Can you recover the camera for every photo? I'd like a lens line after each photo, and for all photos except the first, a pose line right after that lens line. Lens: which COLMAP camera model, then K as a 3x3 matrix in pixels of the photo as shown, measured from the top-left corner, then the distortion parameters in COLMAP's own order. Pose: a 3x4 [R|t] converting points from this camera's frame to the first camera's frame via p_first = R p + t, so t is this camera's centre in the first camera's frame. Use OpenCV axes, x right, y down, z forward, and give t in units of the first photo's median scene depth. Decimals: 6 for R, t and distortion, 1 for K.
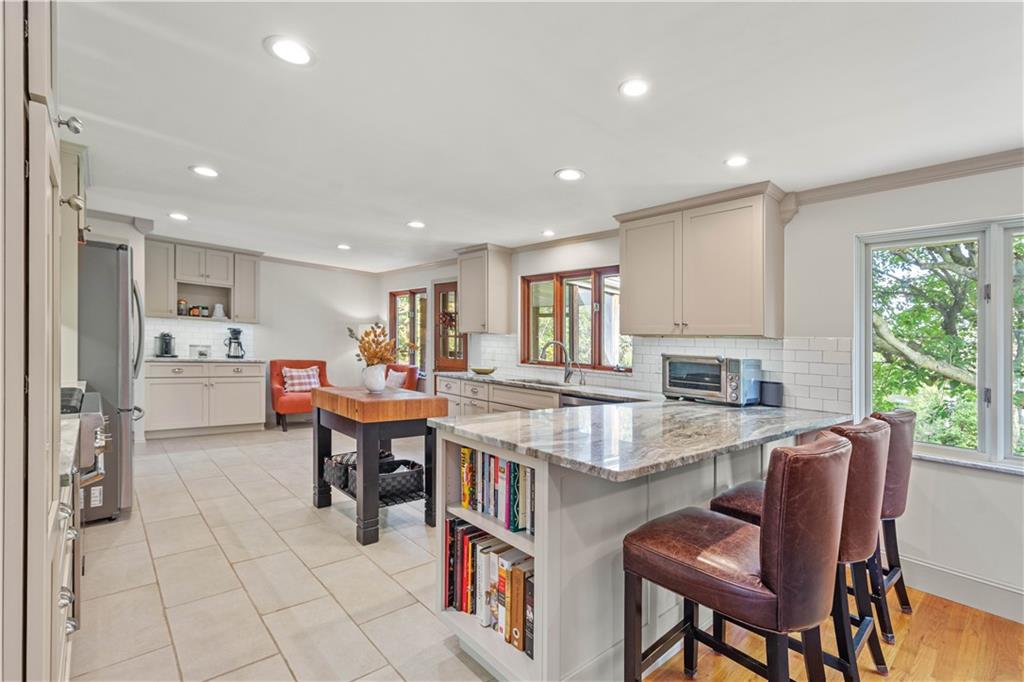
lens RADIAL K [[460.9, 0, 513.6], [0, 460.9, 332.3], [0, 0, 1]] dist [0.001343, -0.000222]
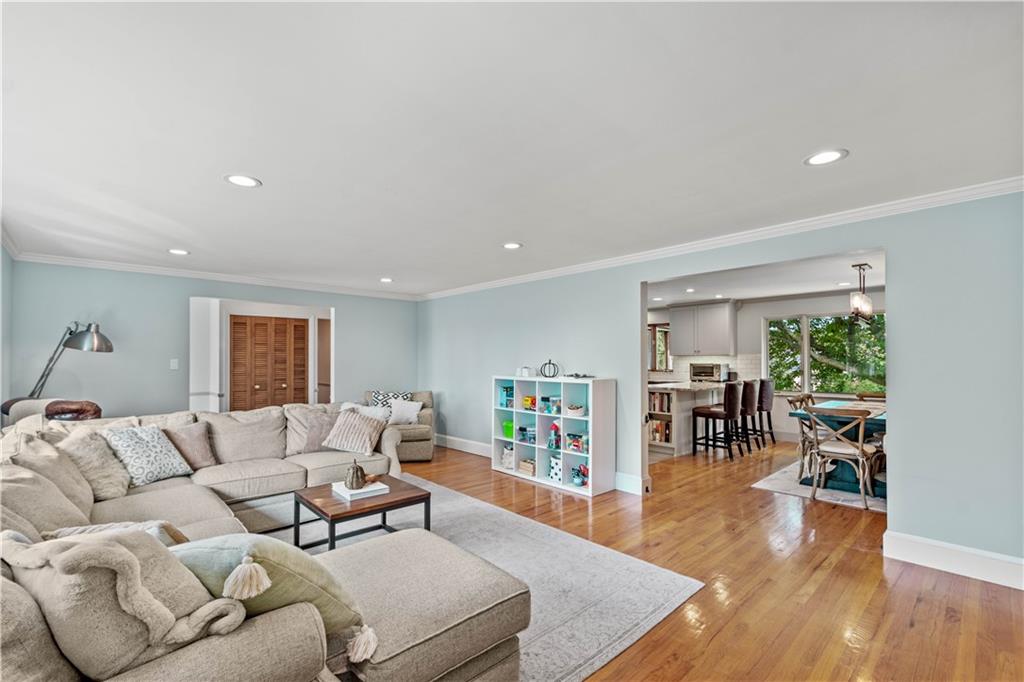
lens RADIAL K [[460.9, 0, 487.9], [0, 460.9, 365.8], [0, 0, 1]] dist [0.001343, -0.000222]
pose [[0.998850, -0.044989, -0.016545, -0.935965], [0.045823, 0.997484, 0.054083, -0.160327], [0.014070, -0.054779, 0.998399, -1.946923]]
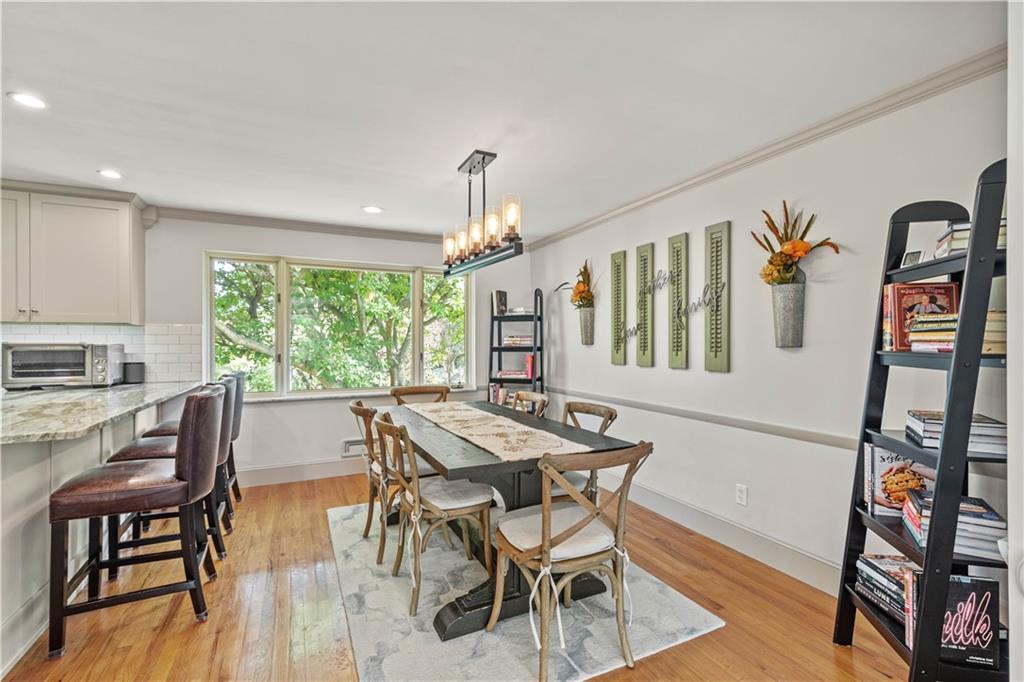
lens RADIAL K [[460.9, 0, 513.9], [0, 460.9, 334.4], [0, 0, 1]] dist [0.001343, -0.000222]
pose [[0.287005, -0.029144, 0.957486, -0.340801], [-0.017650, 0.999207, 0.035704, -0.027392], [-0.957766, -0.027147, 0.286263, -0.306369]]
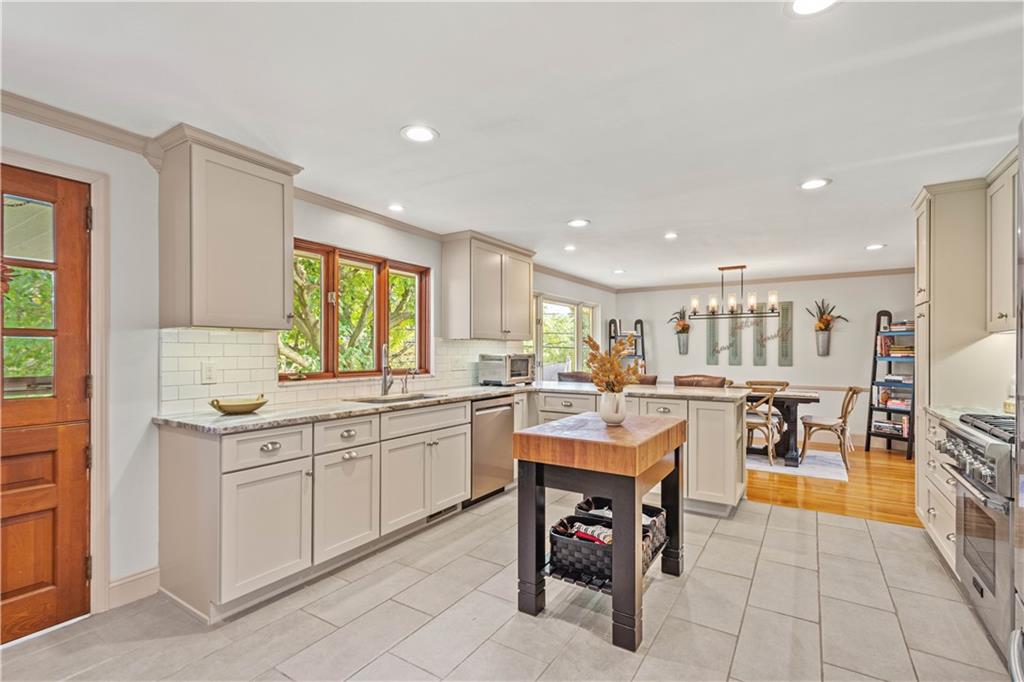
lens RADIAL K [[460.9, 0, 509.3], [0, 460.9, 349.8], [0, 0, 1]] dist [0.001343, -0.000222]
pose [[-0.252131, -0.040172, 0.966859, -1.309485], [-0.043805, 0.998588, 0.030067, -0.004959], [-0.966701, -0.034773, -0.253535, 1.841646]]
